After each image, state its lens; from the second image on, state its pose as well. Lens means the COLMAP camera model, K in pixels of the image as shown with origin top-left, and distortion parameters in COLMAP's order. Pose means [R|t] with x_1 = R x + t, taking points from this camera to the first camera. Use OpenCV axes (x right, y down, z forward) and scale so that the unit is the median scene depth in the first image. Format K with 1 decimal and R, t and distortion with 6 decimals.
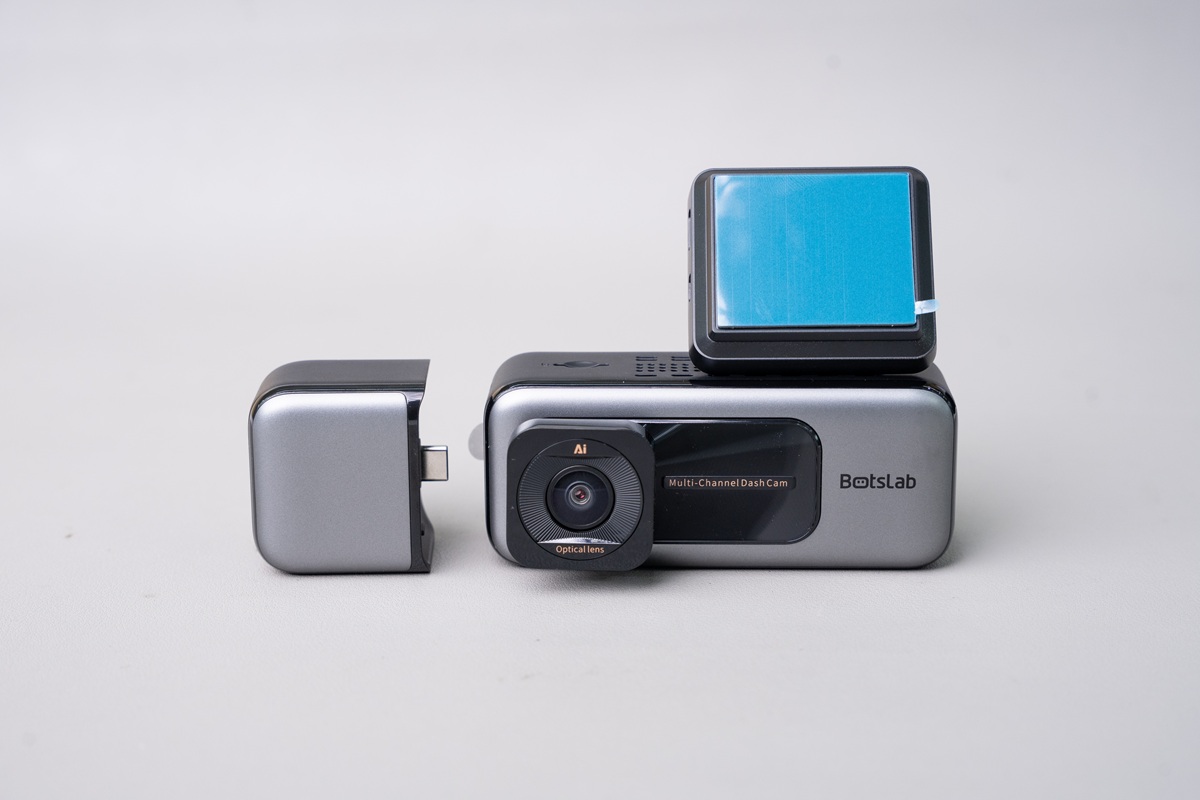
lens RADIAL K [[2210.5, 0, 600.0], [0, 2210.5, 400.0], [0, 0, 1]] dist [0.056266, 0.024423]
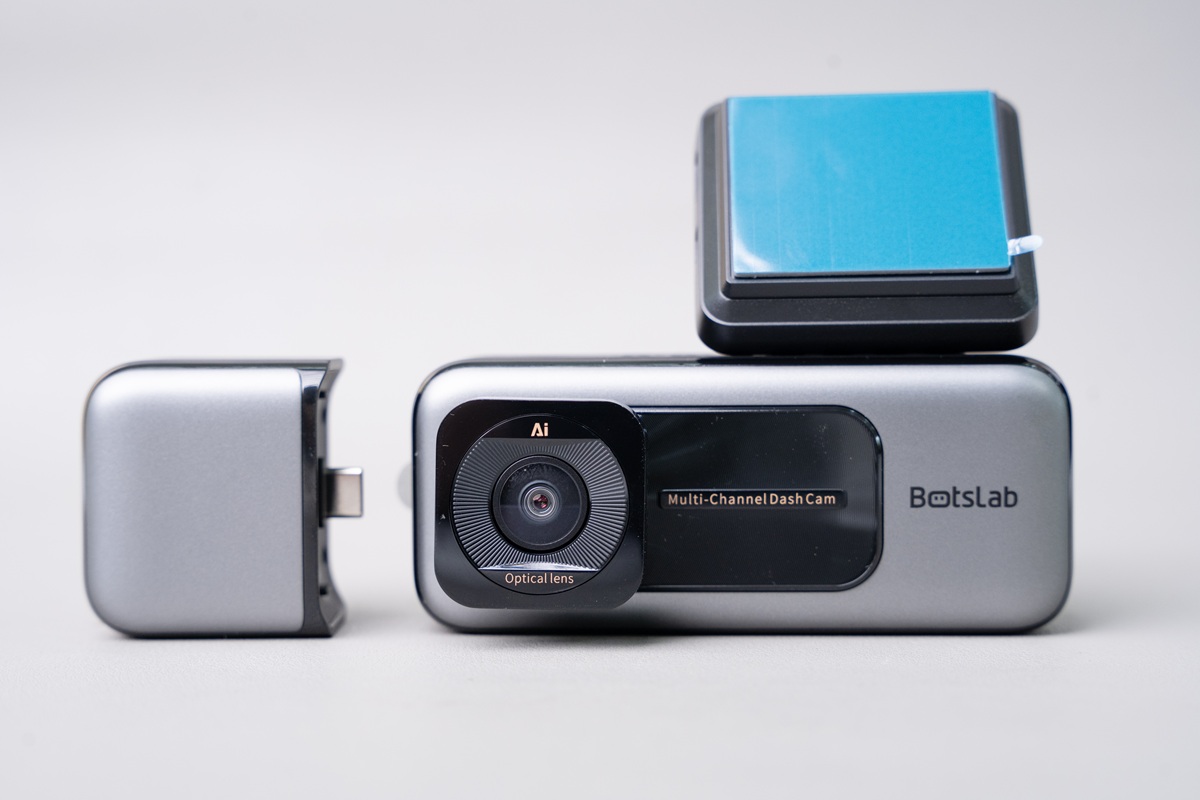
lens RADIAL K [[2210.5, 0, 600.0], [0, 2210.5, 400.0], [0, 0, 1]] dist [0.056266, 0.024423]
pose [[0.999838, -0.000013, -0.018025, 0.022243], [-0.004111, 0.973474, -0.228763, 0.168911], [0.017550, 0.228800, 0.973315, 0.302602]]
